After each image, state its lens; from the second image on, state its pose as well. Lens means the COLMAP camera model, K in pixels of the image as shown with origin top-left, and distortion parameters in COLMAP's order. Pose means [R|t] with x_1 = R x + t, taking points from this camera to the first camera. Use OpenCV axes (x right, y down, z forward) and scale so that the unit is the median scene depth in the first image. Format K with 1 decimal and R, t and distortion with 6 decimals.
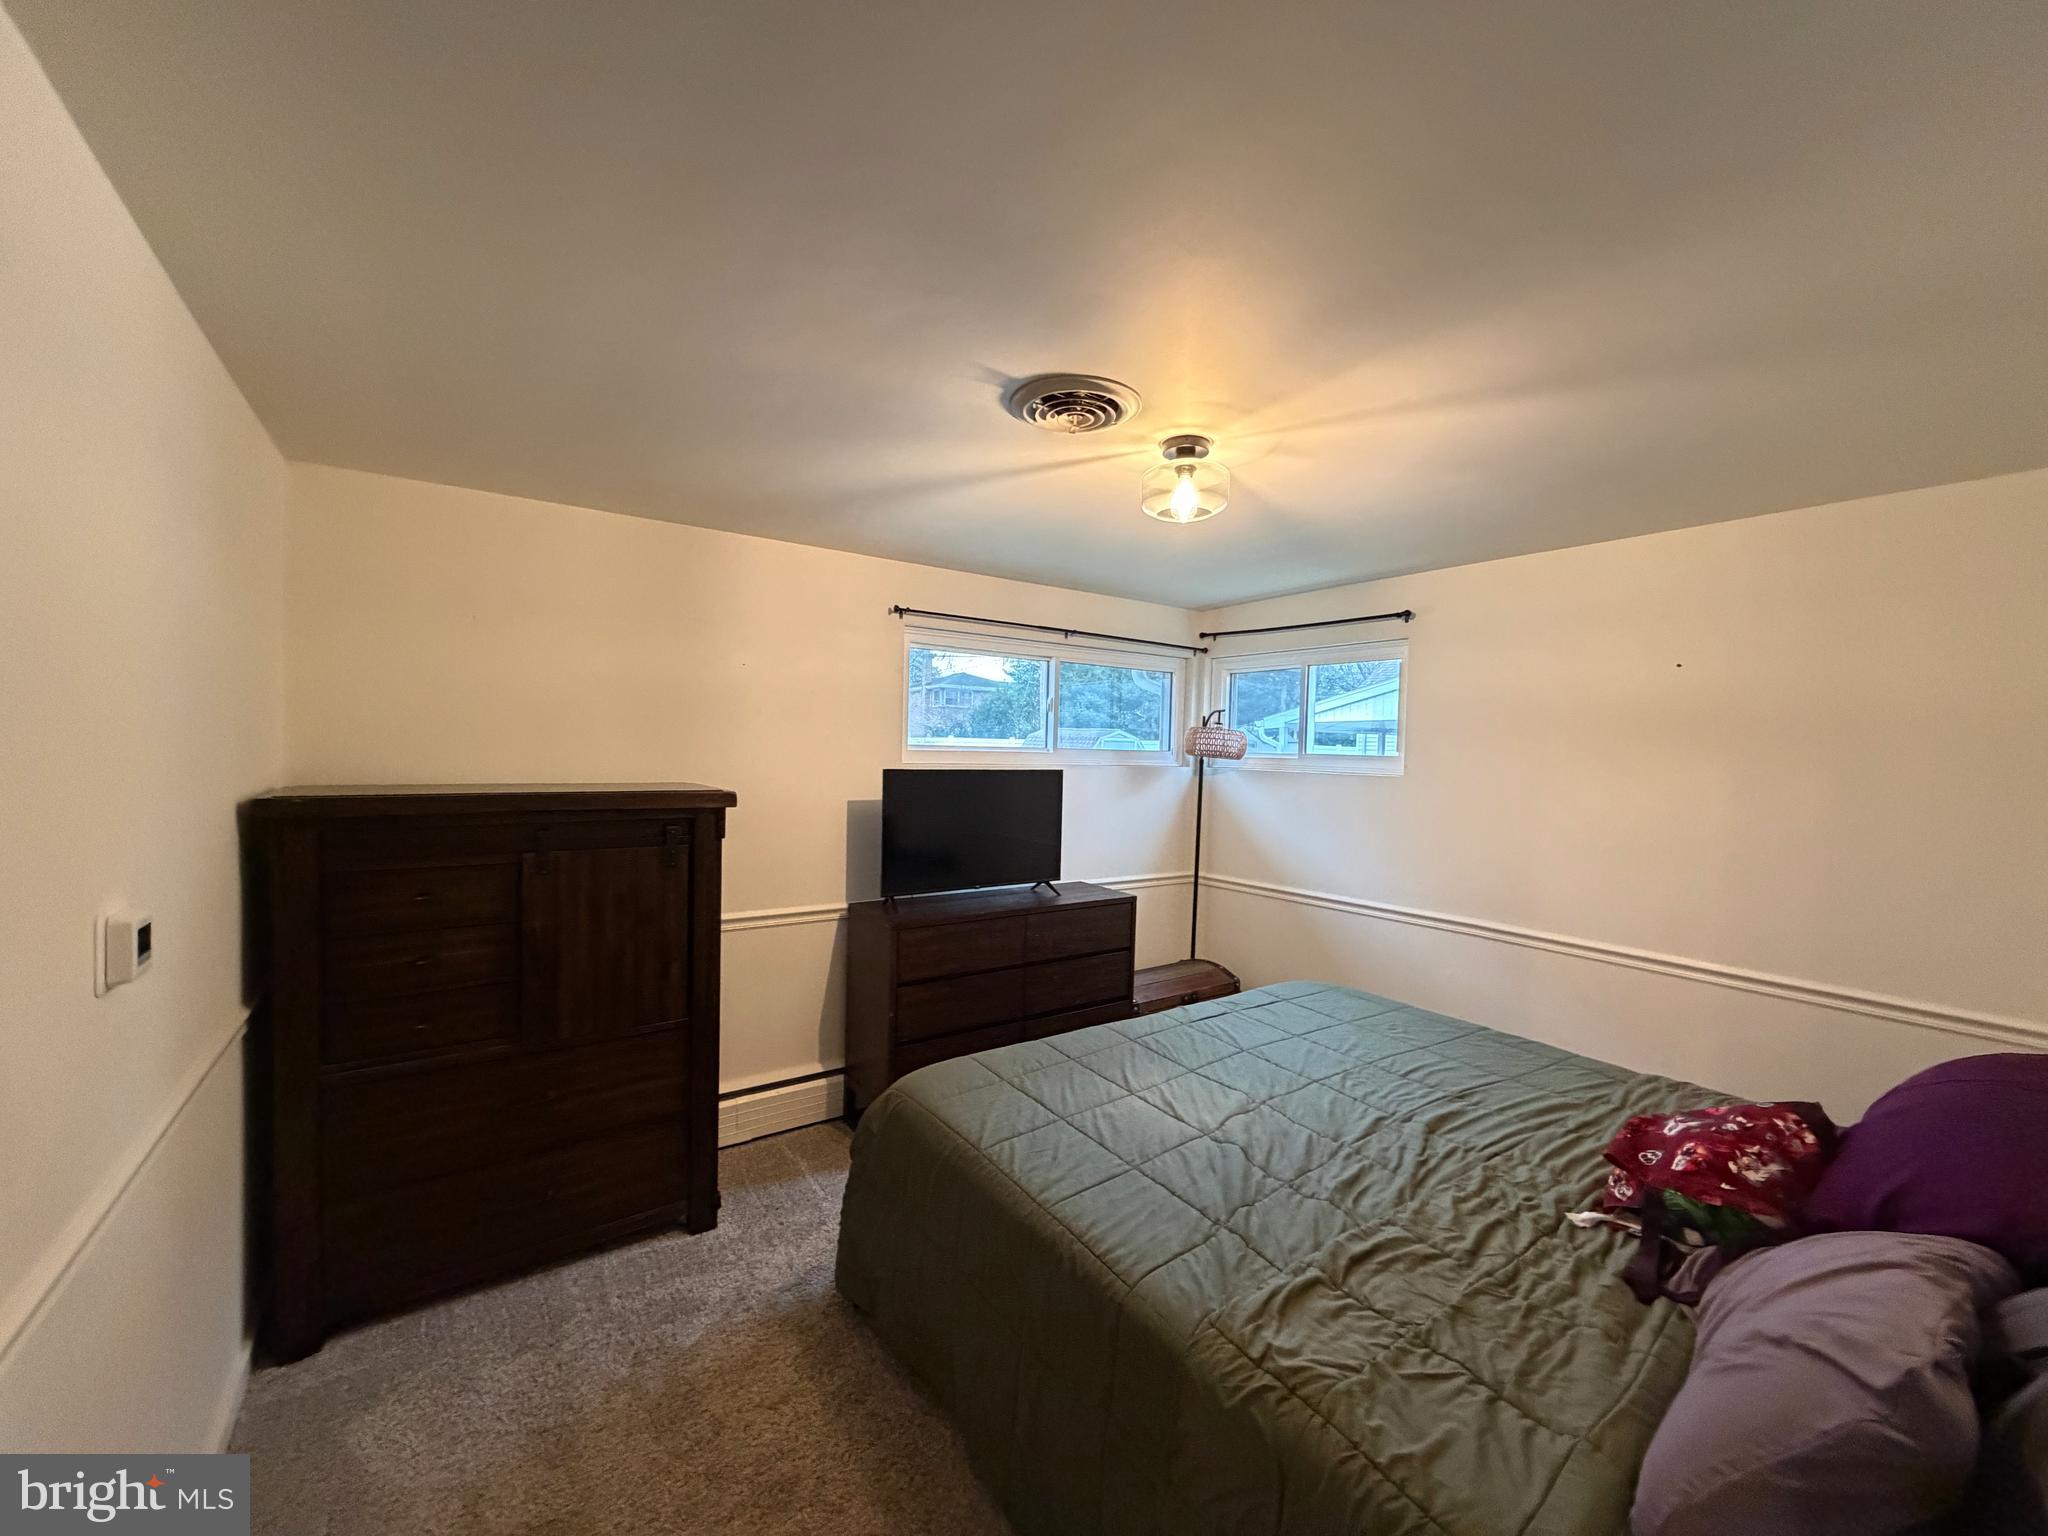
lens RADIAL K [[817.5, 0, 1014.7], [0, 817.5, 769.3], [0, 0, 1]] dist [0.000539, -0.000014]
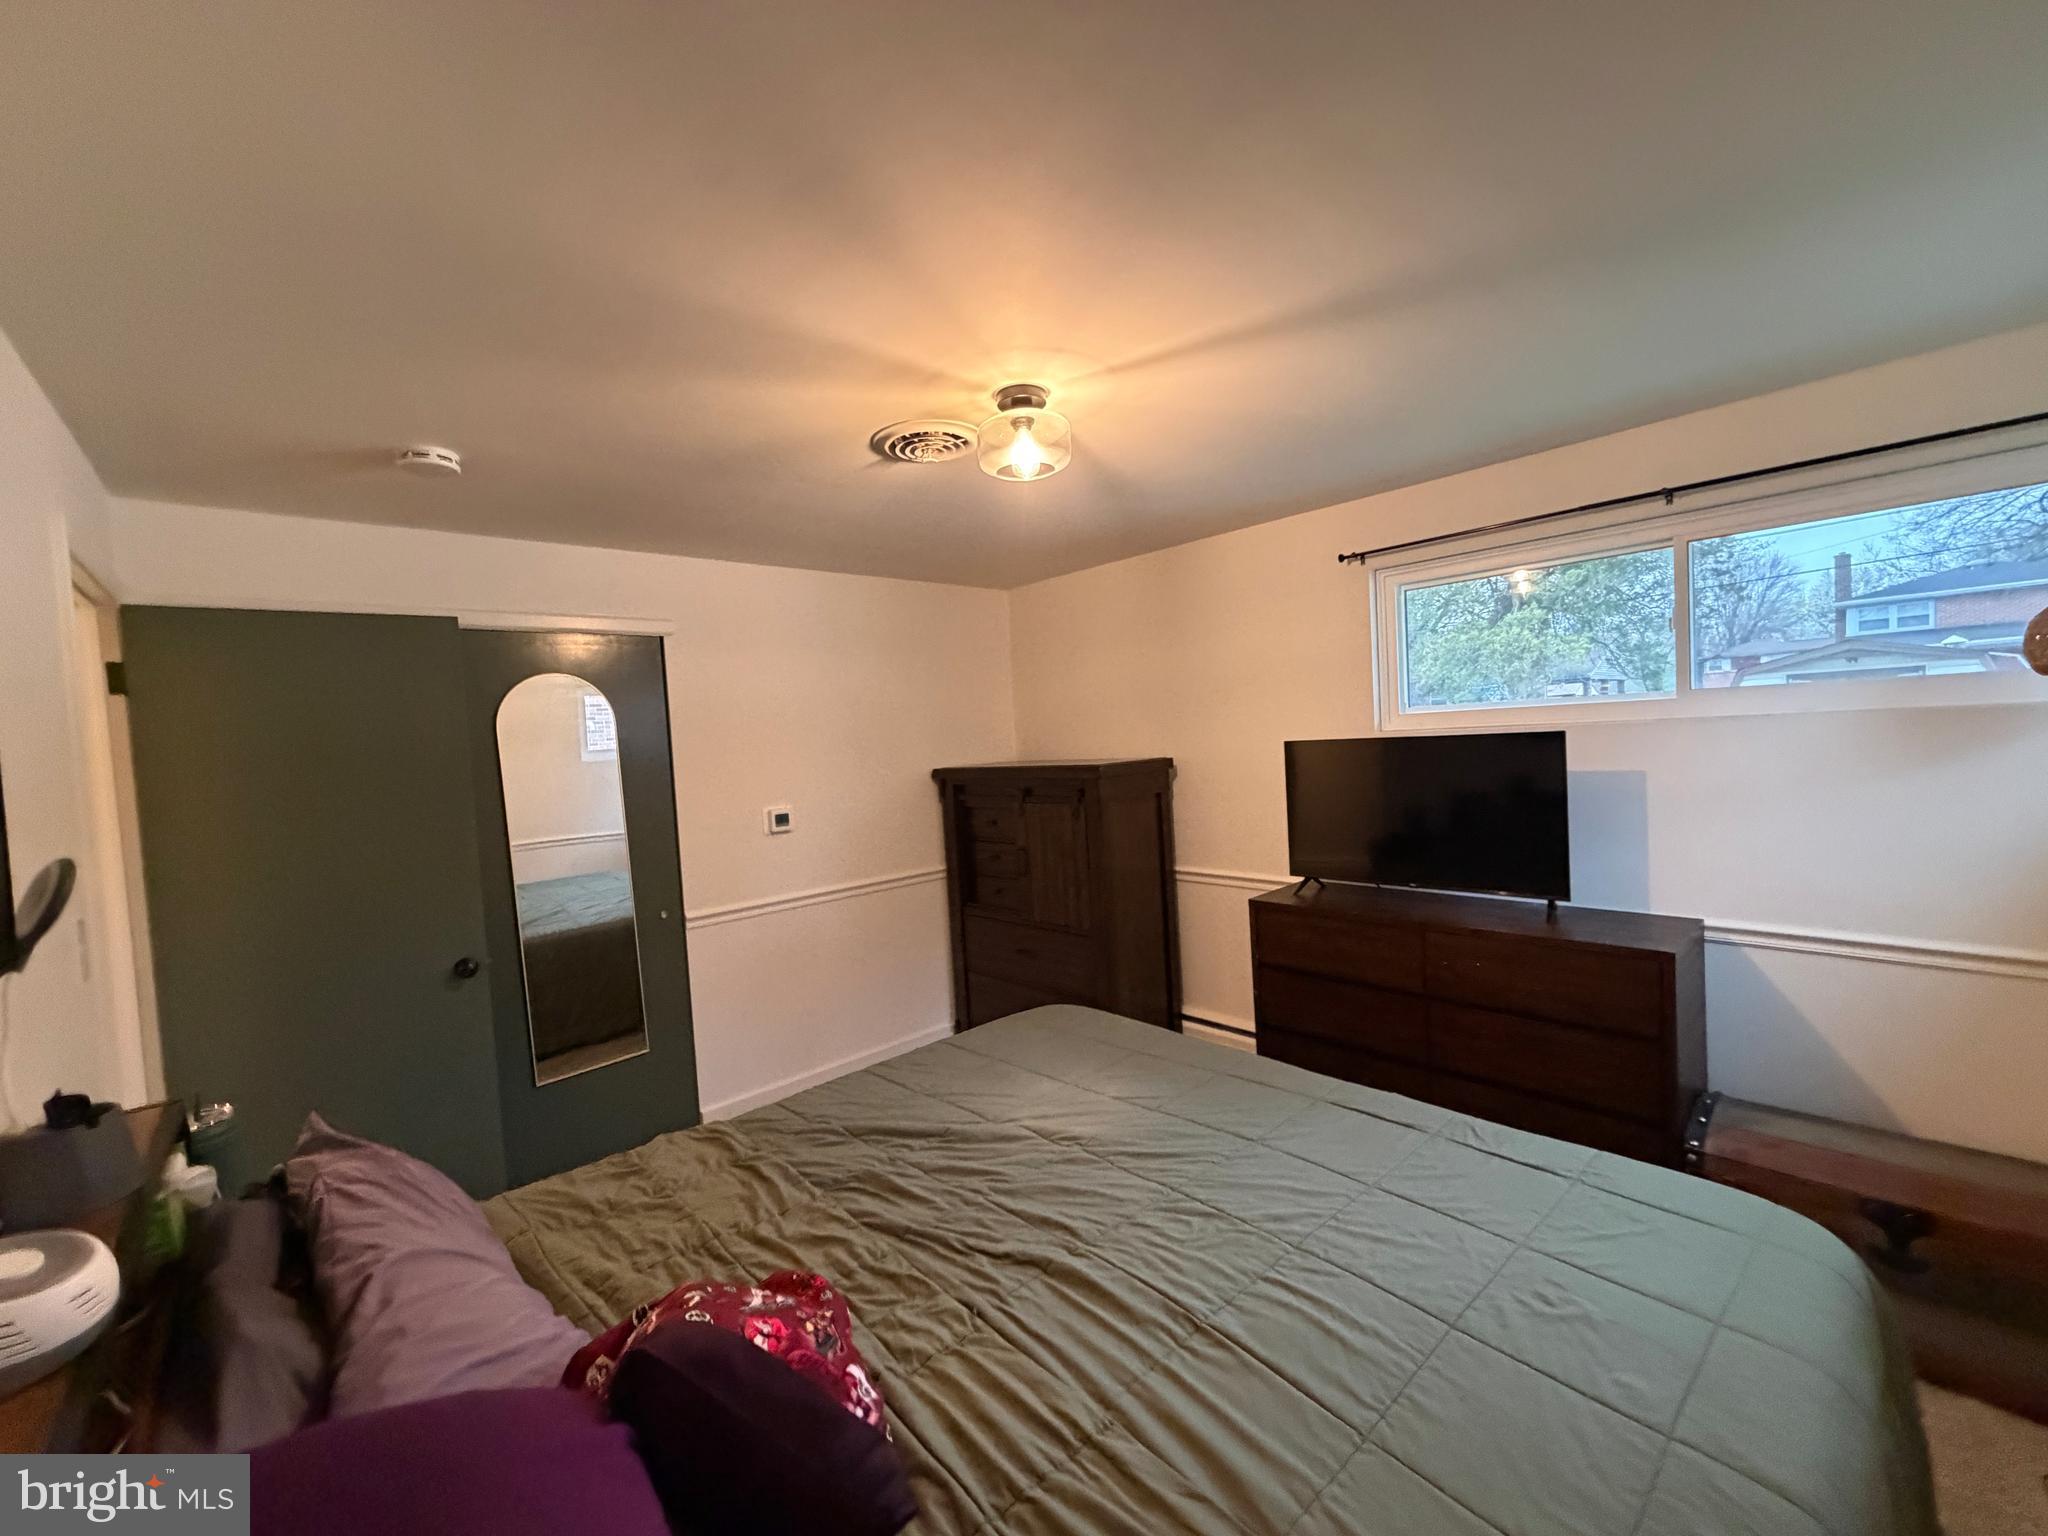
lens RADIAL K [[817.5, 0, 1014.7], [0, 817.5, 769.3], [0, 0, 1]] dist [0.000539, -0.000014]
pose [[0.124271, 0.010814, -0.992189, 1.031187], [0.035774, 0.999242, 0.015372, 0.008878], [0.991603, -0.037405, 0.123790, 0.787495]]
